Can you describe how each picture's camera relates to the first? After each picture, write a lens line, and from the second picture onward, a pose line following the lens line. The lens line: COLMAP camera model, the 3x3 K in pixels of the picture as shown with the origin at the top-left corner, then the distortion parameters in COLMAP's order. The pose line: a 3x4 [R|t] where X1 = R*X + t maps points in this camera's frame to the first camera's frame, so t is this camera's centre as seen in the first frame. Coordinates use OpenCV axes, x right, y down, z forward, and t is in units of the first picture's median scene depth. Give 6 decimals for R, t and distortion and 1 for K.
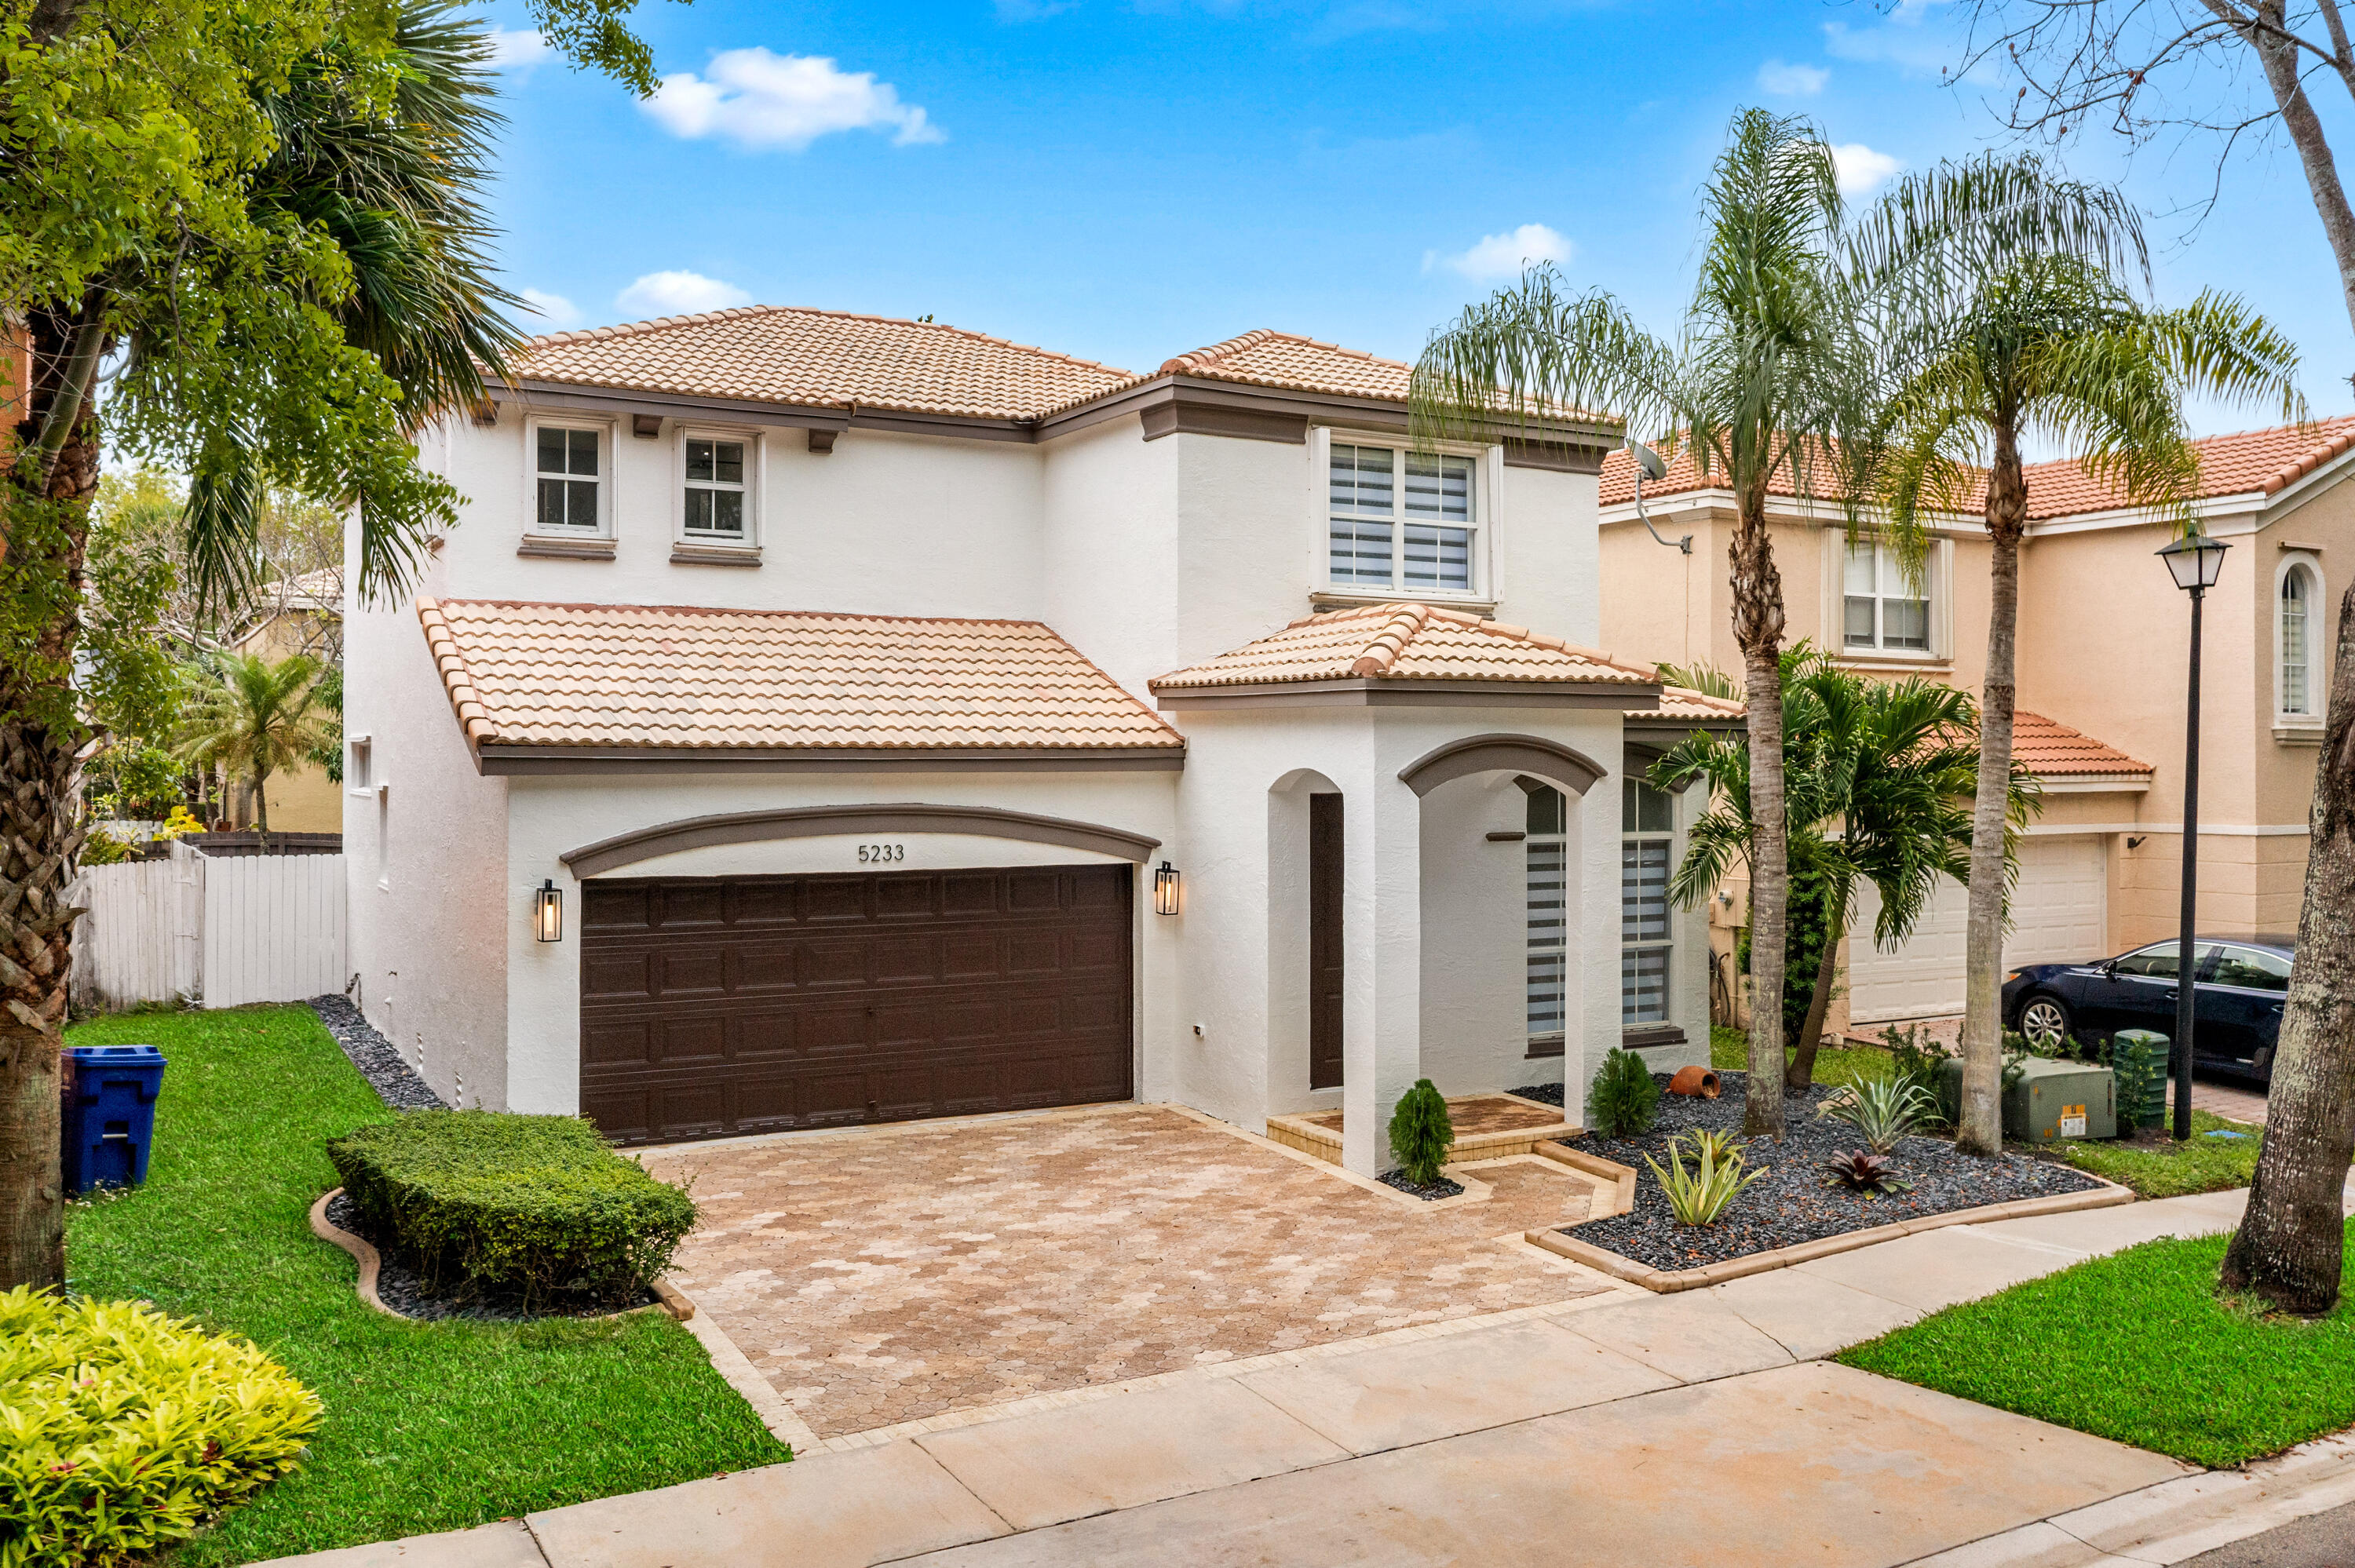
lens RADIAL K [[1907.7, 0, 1180.8], [0, 1907.7, 754.5], [0, 0, 1]] dist [-0.015773, -0.002589]
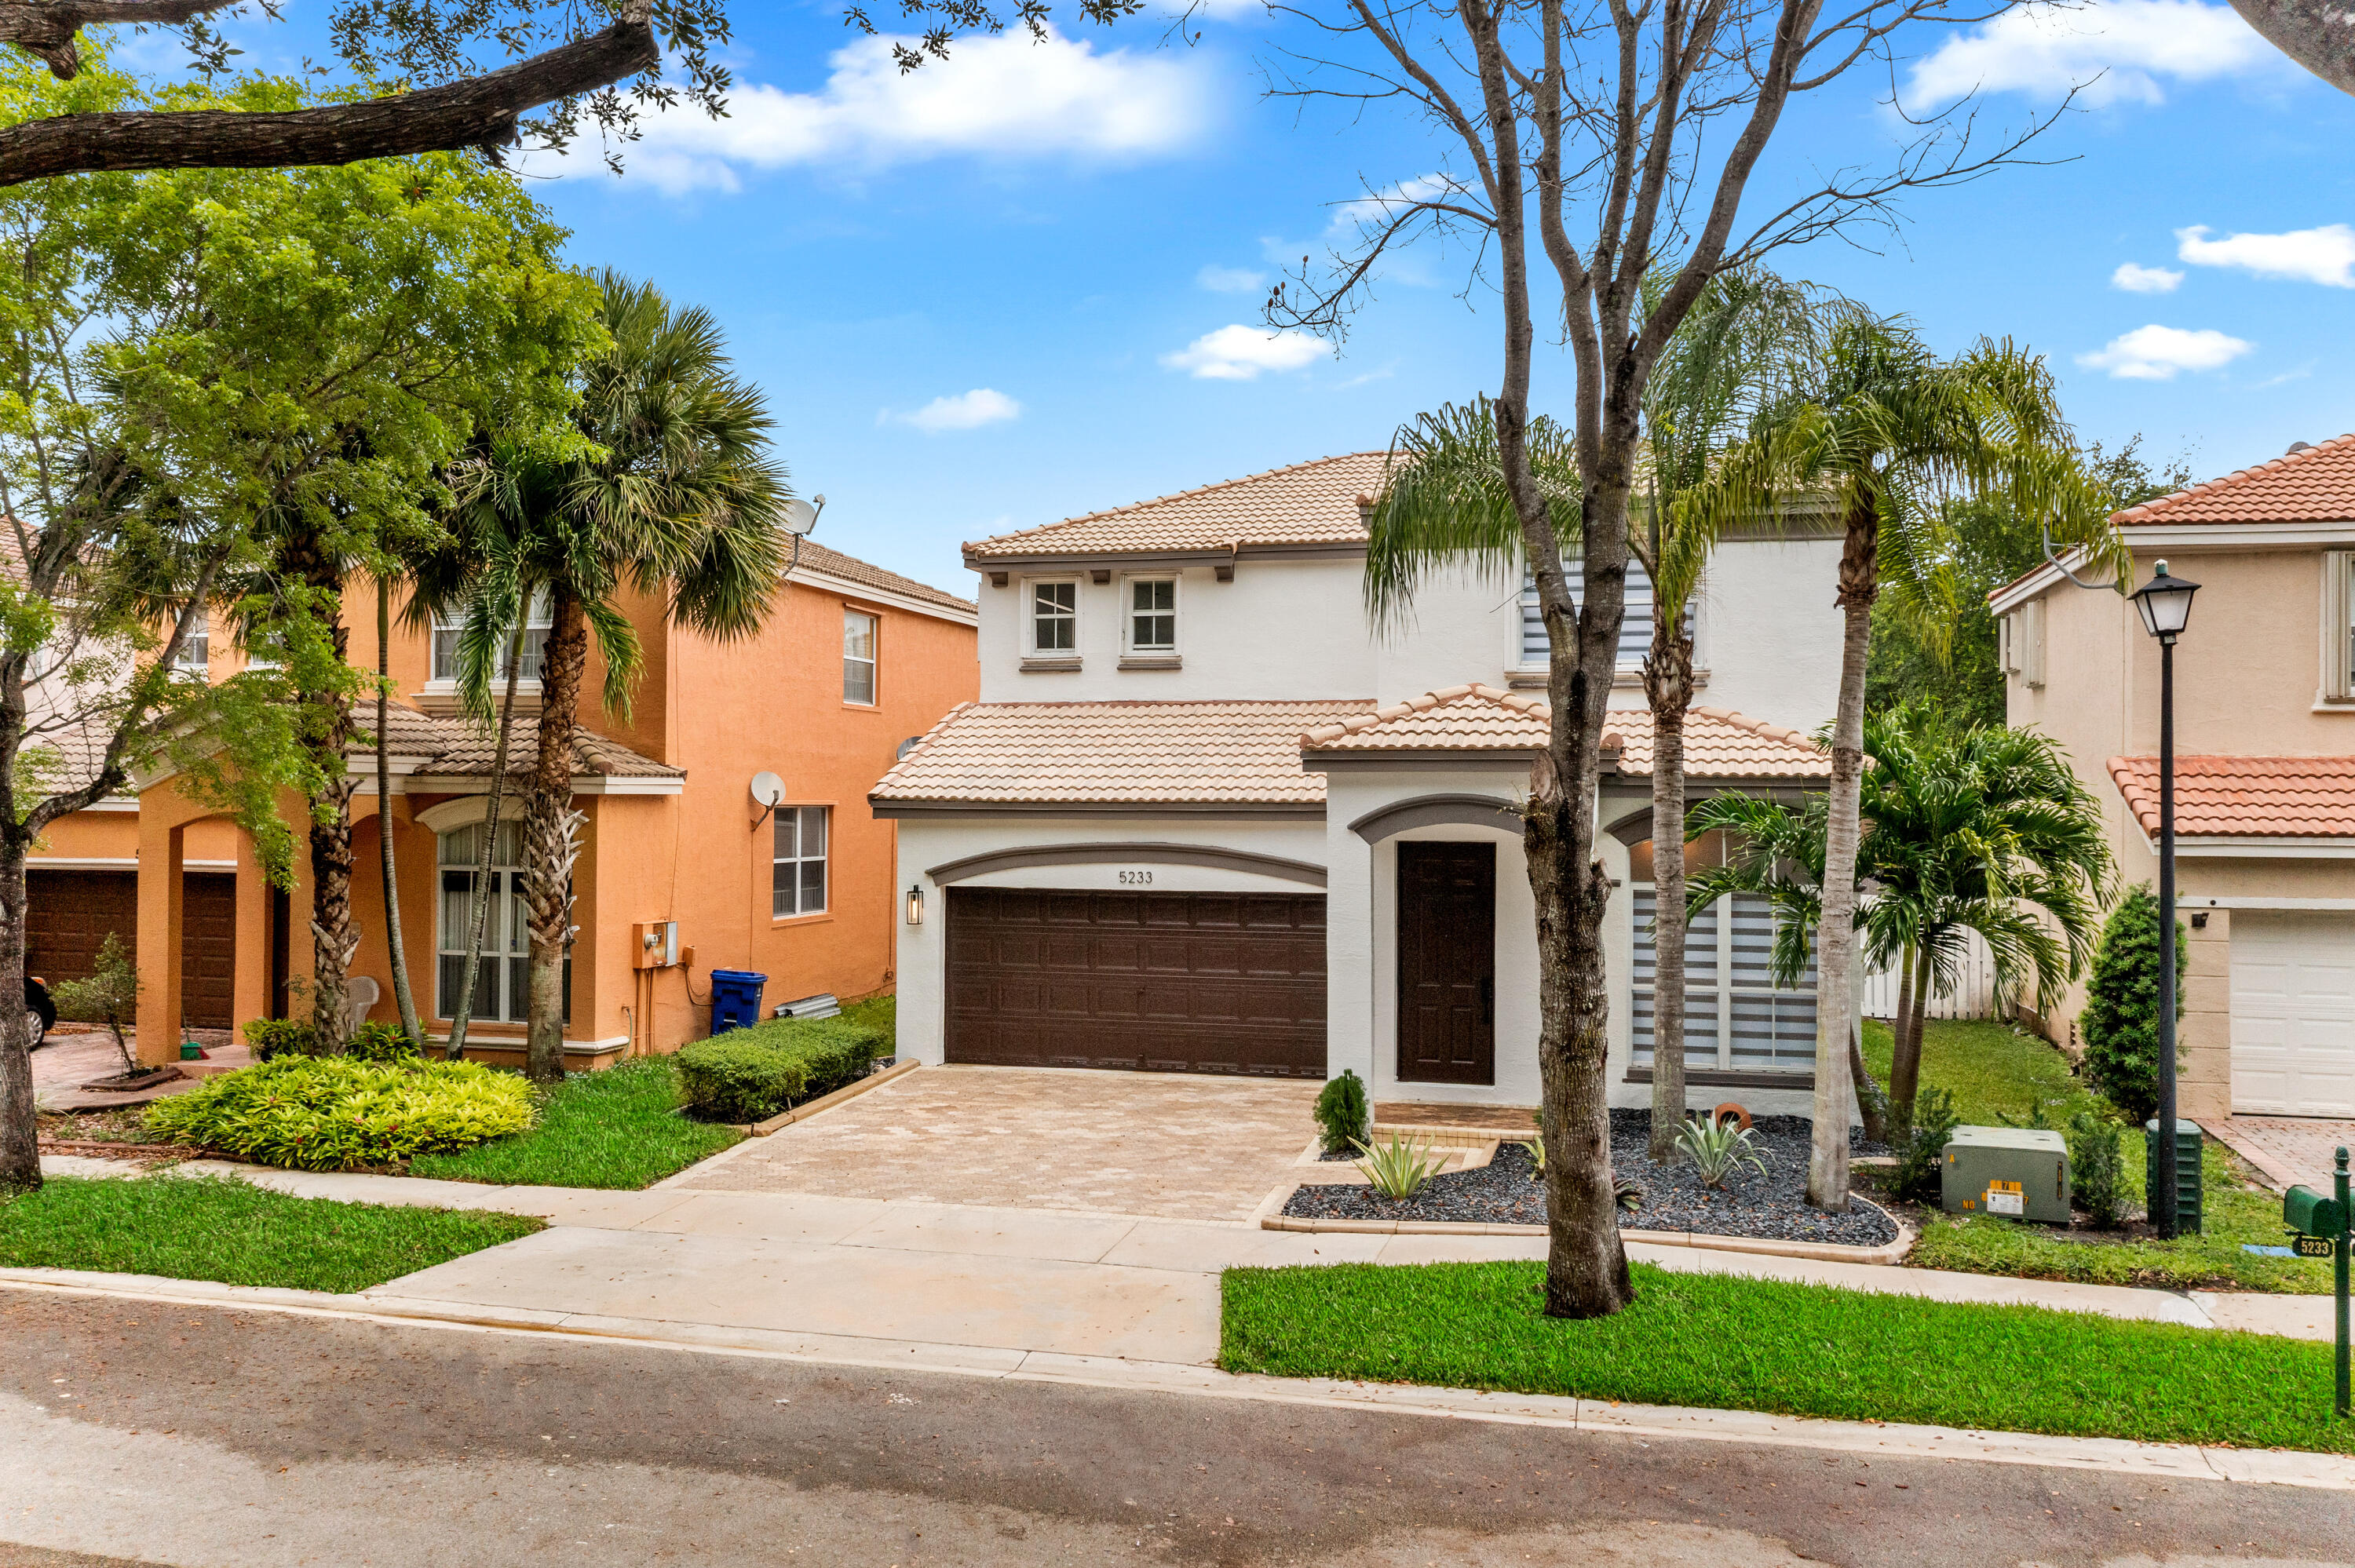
lens RADIAL K [[1870.2, 0, 1180.2], [0, 1870.2, 758.5], [0, 0, 1]] dist [-0.015563, -0.005745]
pose [[0.721786, -0.010618, -0.692035, 0.836052], [-0.003073, 0.999823, -0.018546, -0.010316], [0.692109, 0.015513, 0.721626, 0.028360]]
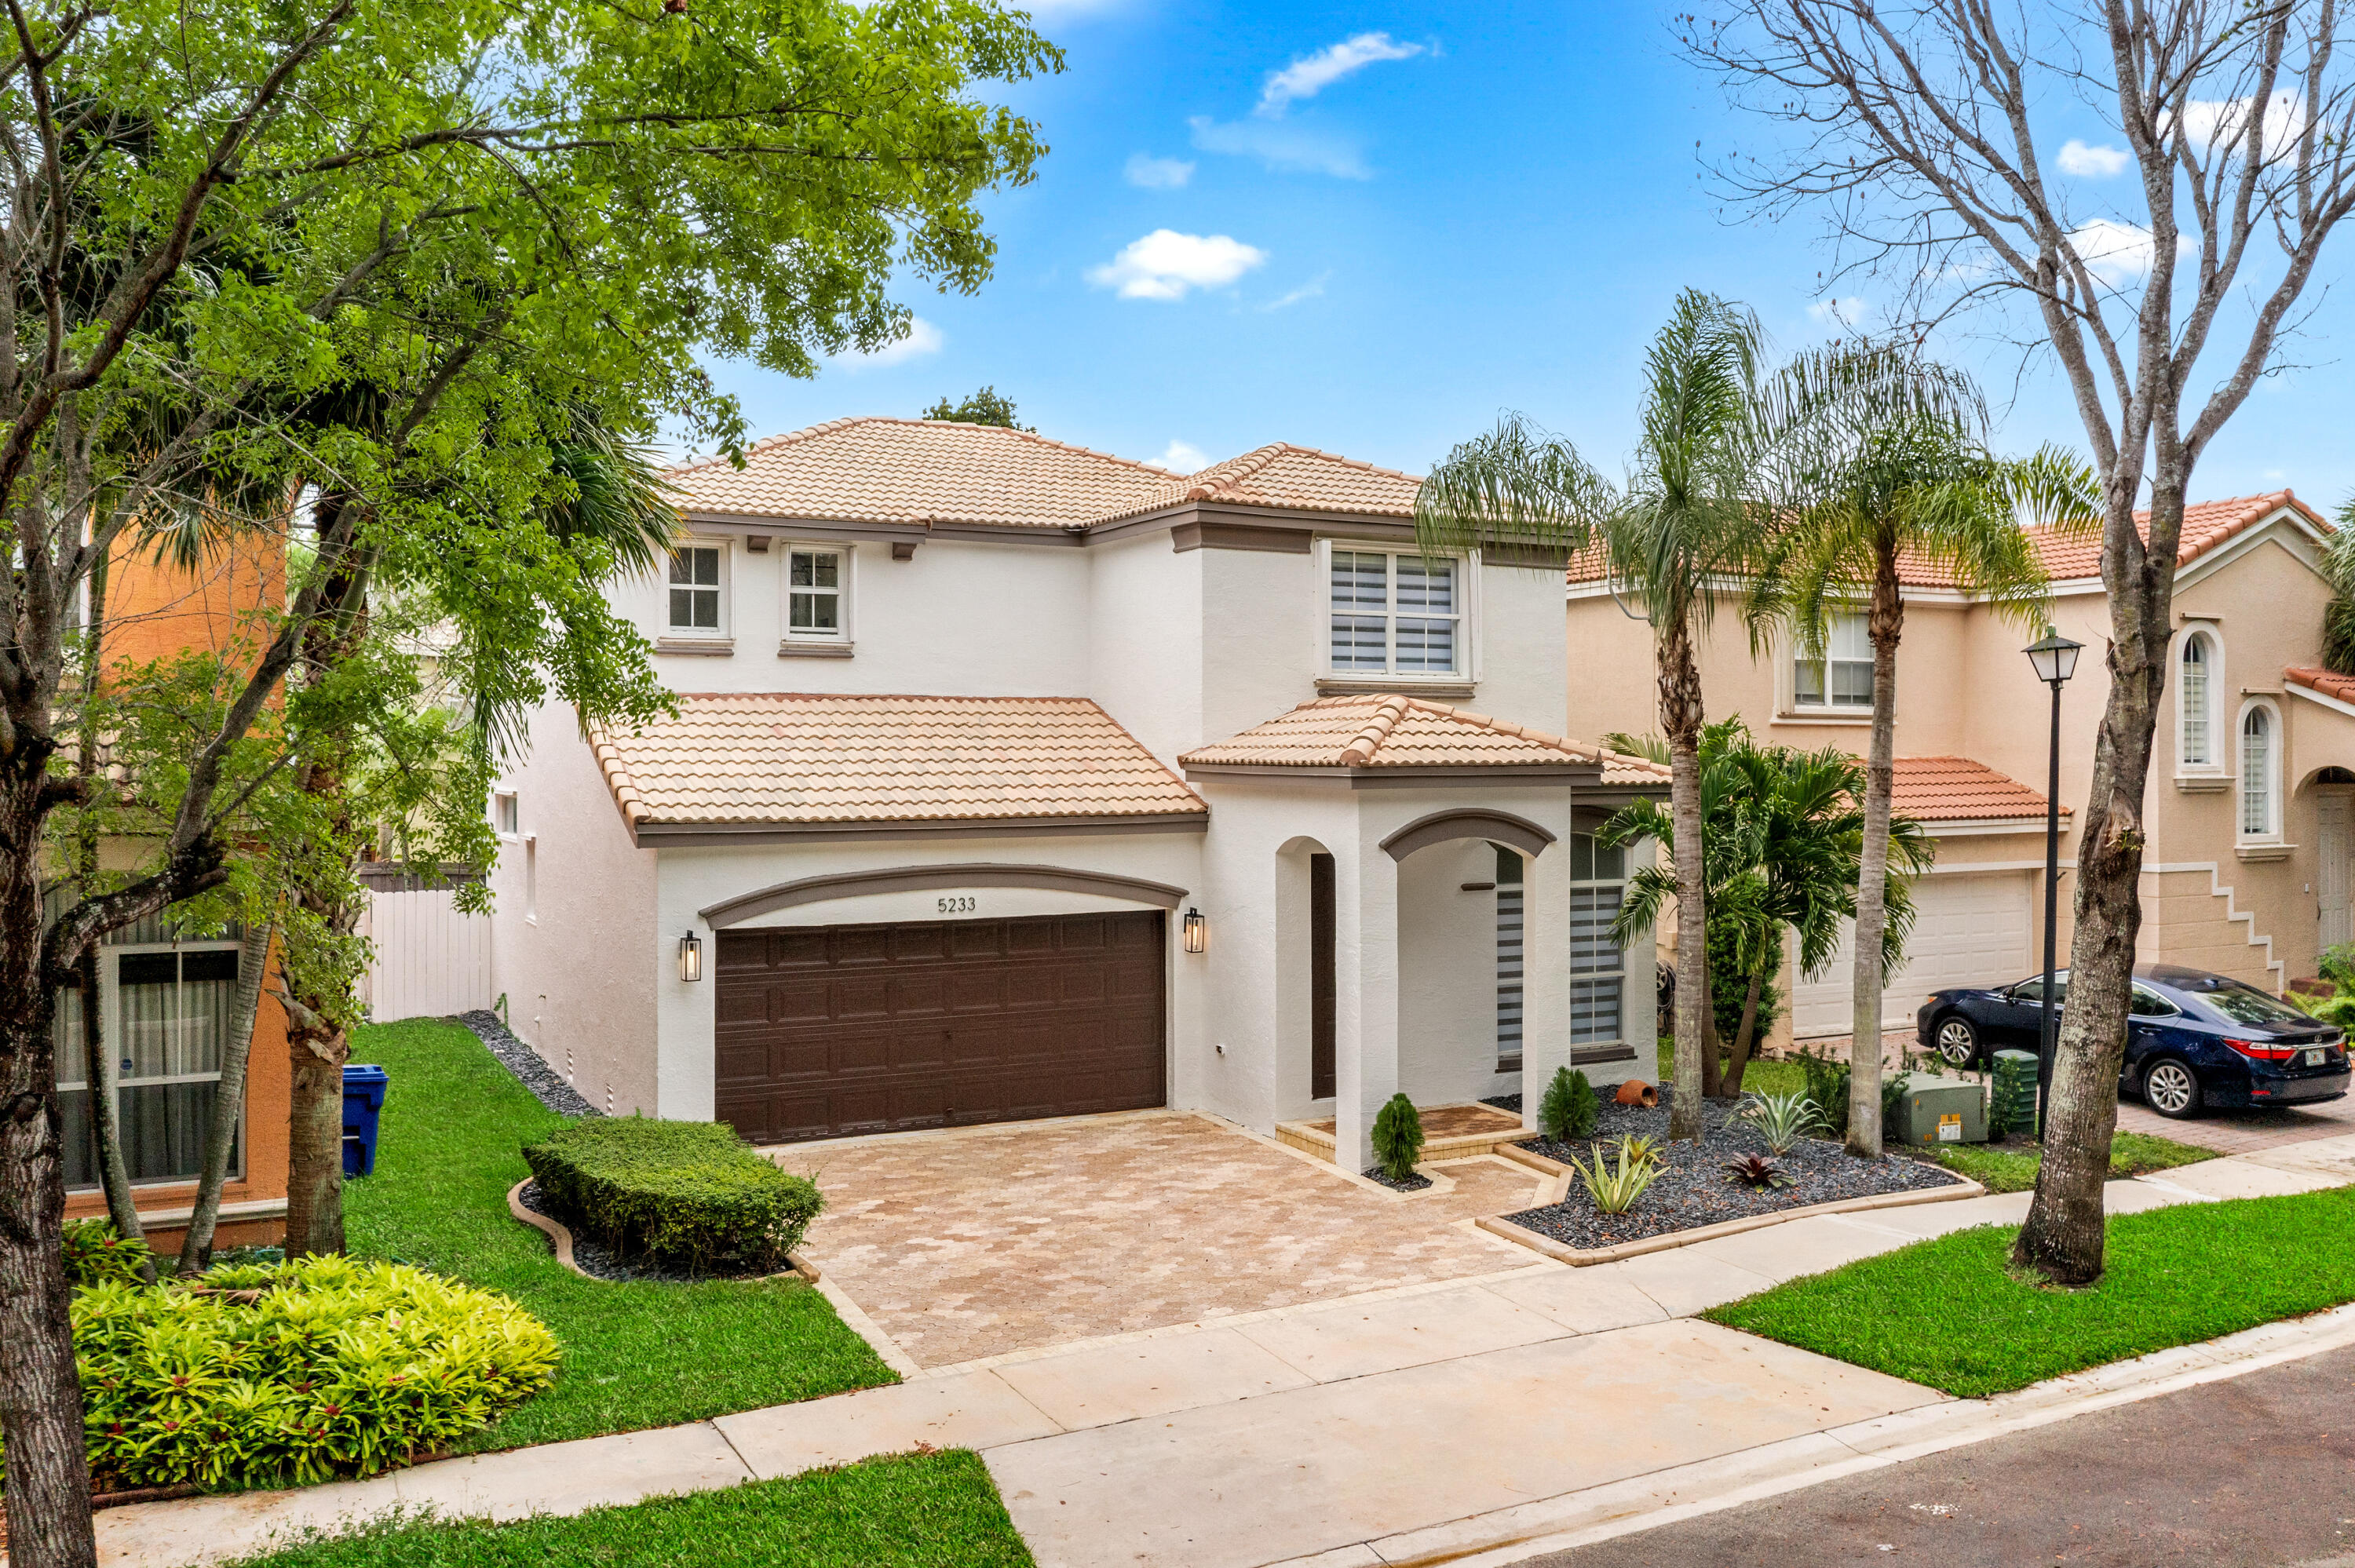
lens RADIAL K [[1870.2, 0, 1180.2], [0, 1870.2, 758.5], [0, 0, 1]] dist [-0.015563, -0.005745]
pose [[0.999614, -0.002956, -0.027630, 0.018620], [0.003063, 0.999988, 0.003854, -0.046248], [0.027619, -0.003937, 0.999611, -0.188891]]
